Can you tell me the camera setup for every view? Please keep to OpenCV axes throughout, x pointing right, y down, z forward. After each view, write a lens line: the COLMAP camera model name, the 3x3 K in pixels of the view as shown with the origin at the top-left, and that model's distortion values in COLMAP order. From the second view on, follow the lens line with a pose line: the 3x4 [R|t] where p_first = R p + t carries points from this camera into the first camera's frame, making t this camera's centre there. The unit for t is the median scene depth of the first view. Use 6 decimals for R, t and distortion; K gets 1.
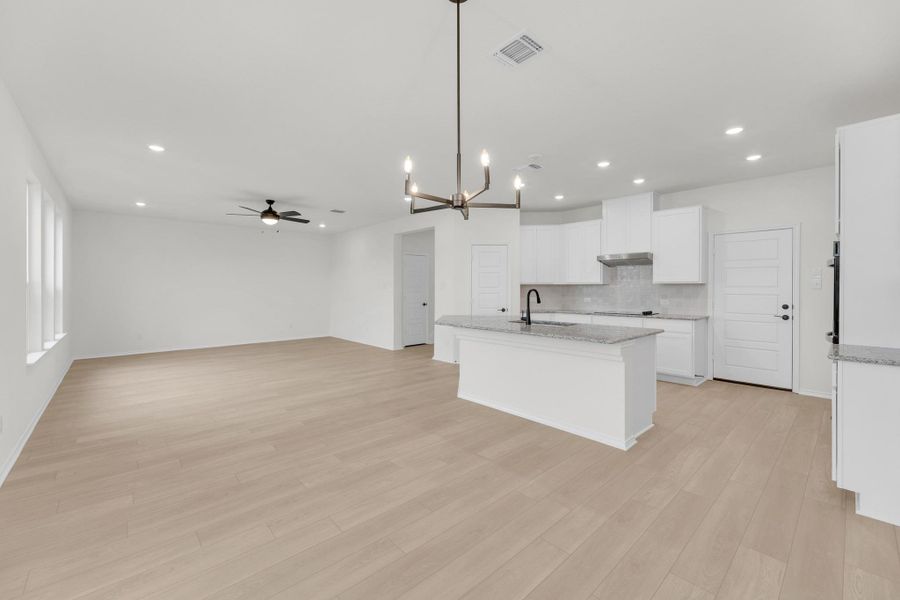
lens RADIAL K [[357.9, 0, 449.9], [0, 357.9, 285.7], [0, 0, 1]] dist [0.000312, -0.010204]
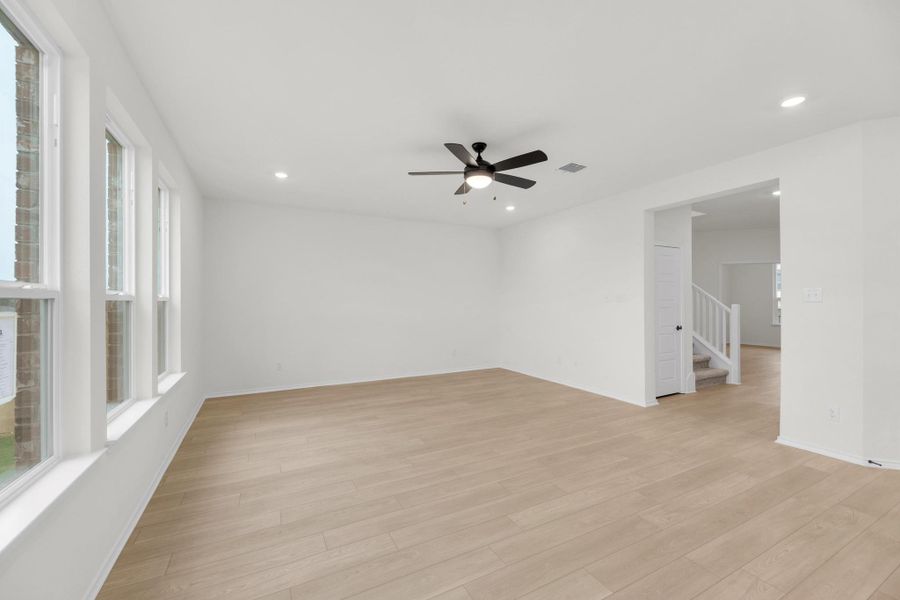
lens RADIAL K [[356.4, 0, 447.9], [0, 356.4, 303.3], [0, 0, 1]] dist [-0.001218, -0.000130]
pose [[0.966853, 0.000415, -0.255335, -0.406813], [0.002595, 0.999931, 0.011451, 0.002962], [0.255322, -0.011734, 0.966785, 0.442101]]
